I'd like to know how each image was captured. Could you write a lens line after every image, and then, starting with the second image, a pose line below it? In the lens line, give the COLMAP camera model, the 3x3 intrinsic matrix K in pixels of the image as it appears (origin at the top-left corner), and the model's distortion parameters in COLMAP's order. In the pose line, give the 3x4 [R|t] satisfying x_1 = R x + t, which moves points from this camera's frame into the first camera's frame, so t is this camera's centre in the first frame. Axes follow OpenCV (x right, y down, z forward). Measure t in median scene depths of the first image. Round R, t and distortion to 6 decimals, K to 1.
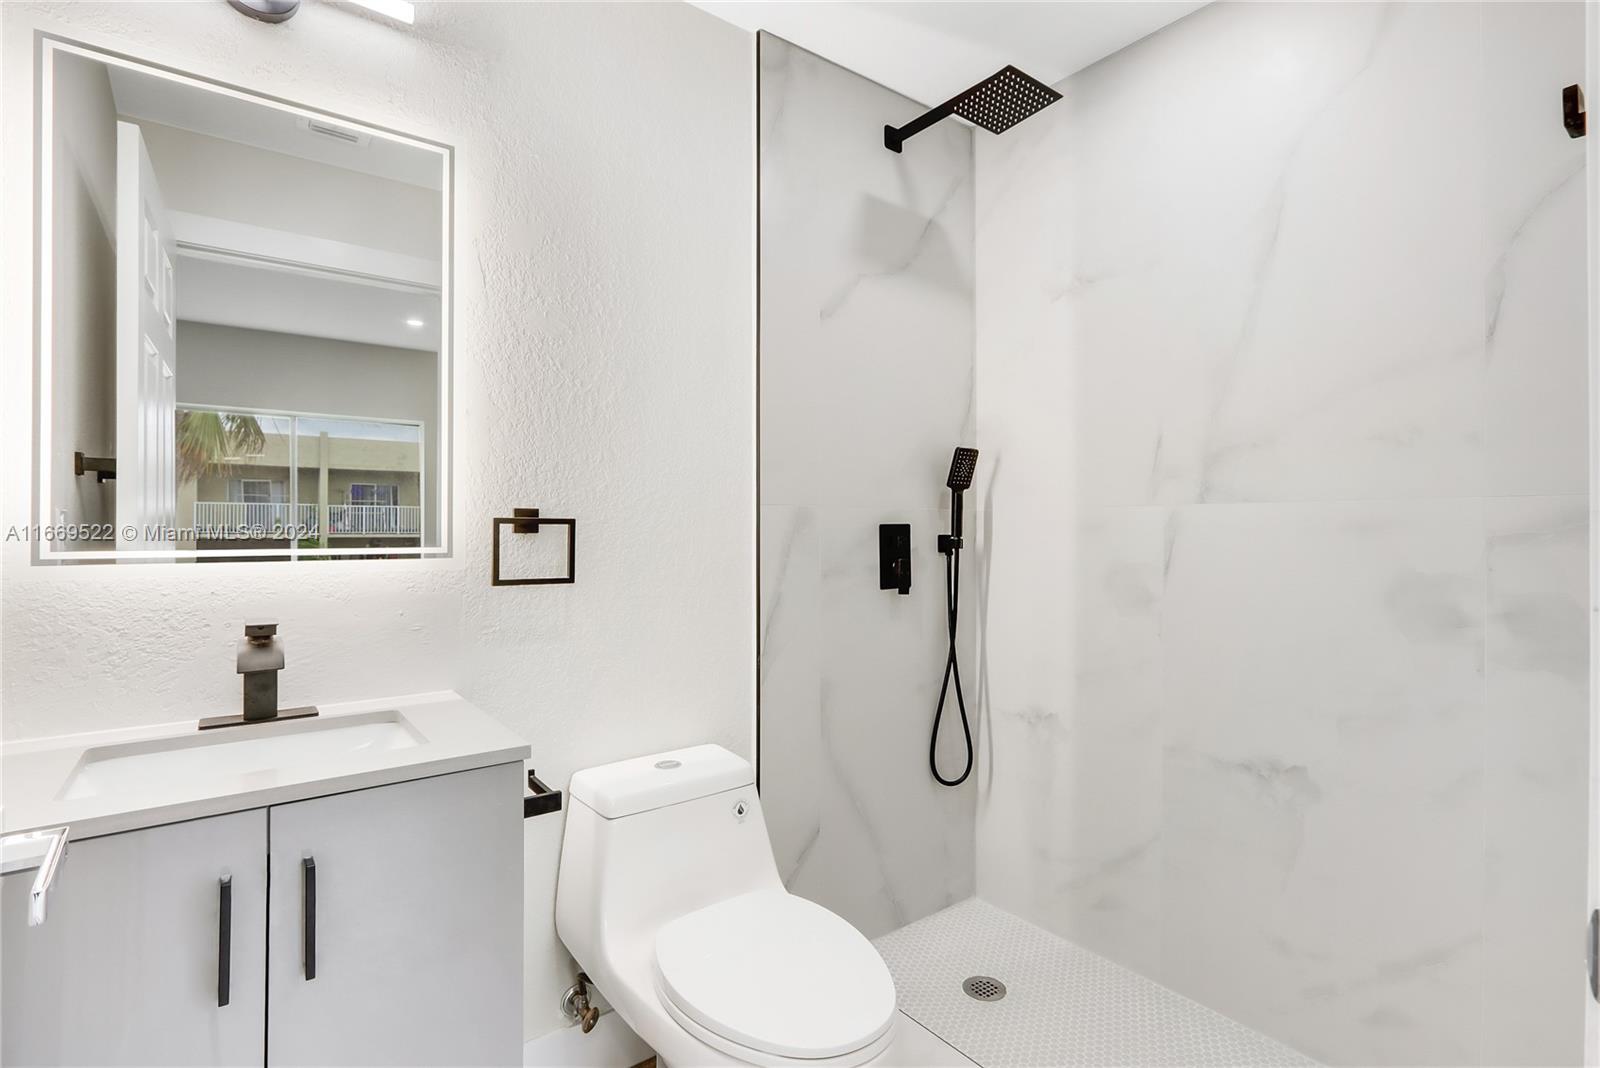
lens RADIAL K [[749.4, 0, 810.4], [0, 749.4, 524.3], [0, 0, 1]] dist [0.000018, 0.000094]
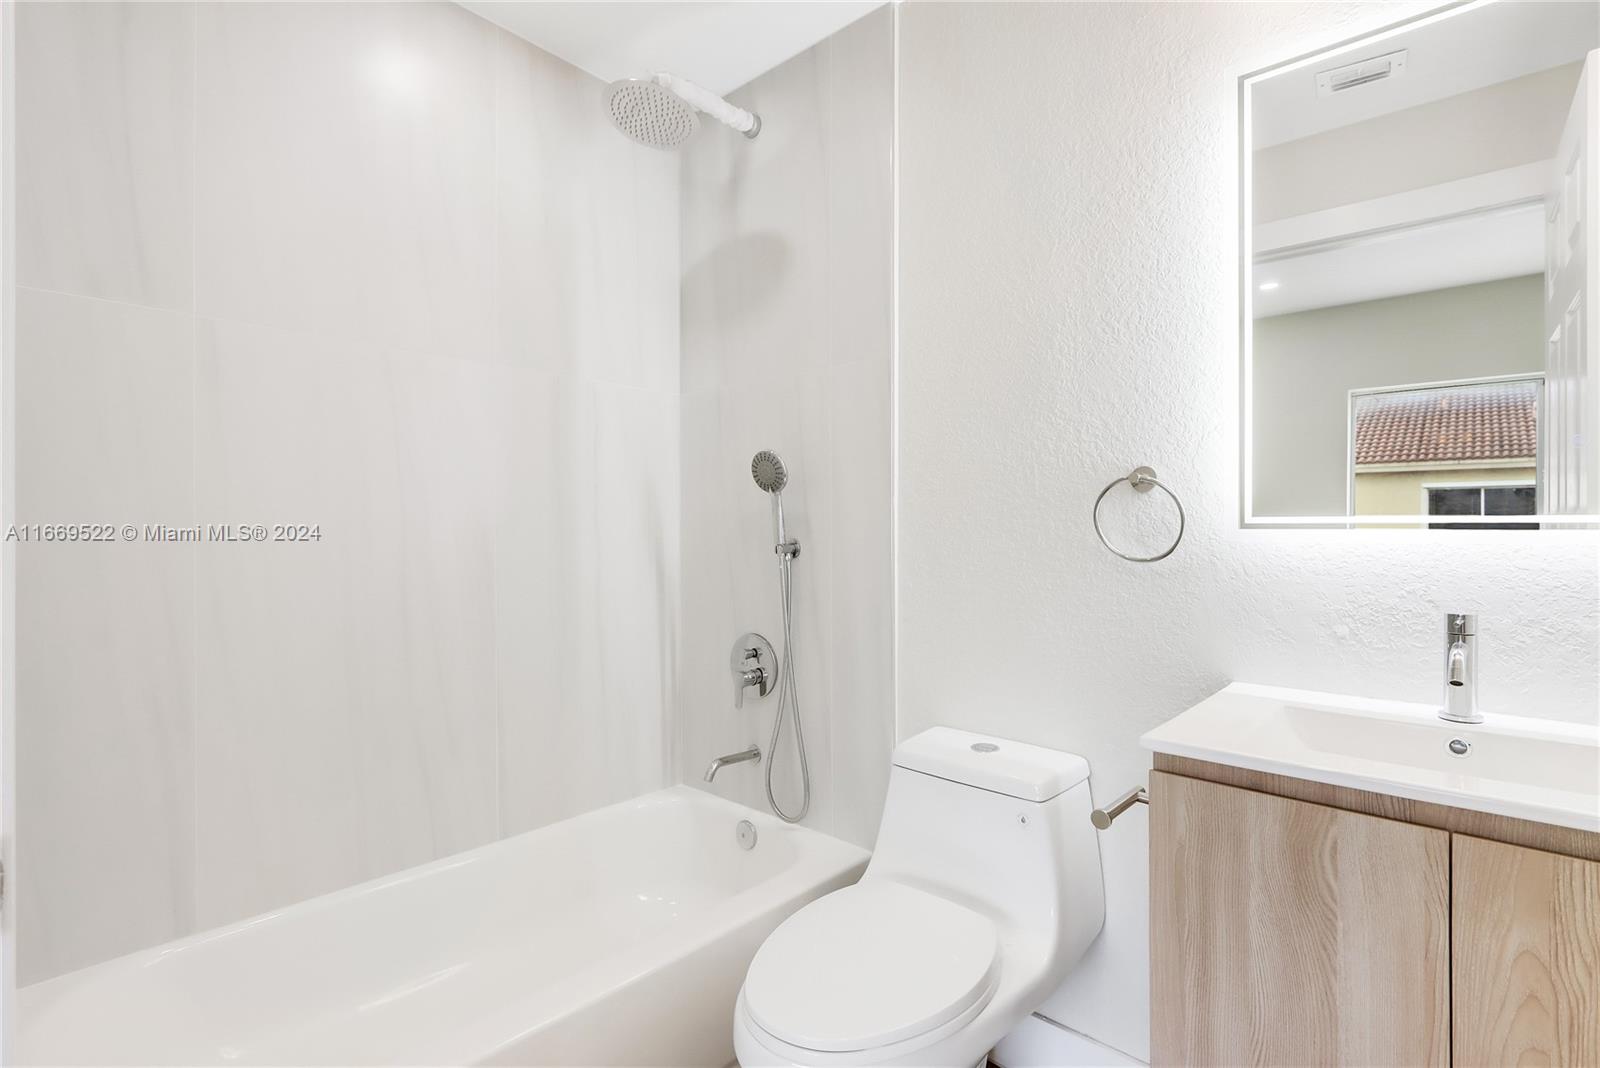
lens RADIAL K [[749.4, 0, 810.4], [0, 749.4, 524.3], [0, 0, 1]] dist [0.000018, 0.000094]
pose [[0.173989, 0.015138, -0.984631, 0.595616], [0.029521, 0.999352, 0.020581, 0.007368], [0.984305, -0.032648, 0.173429, 0.528536]]
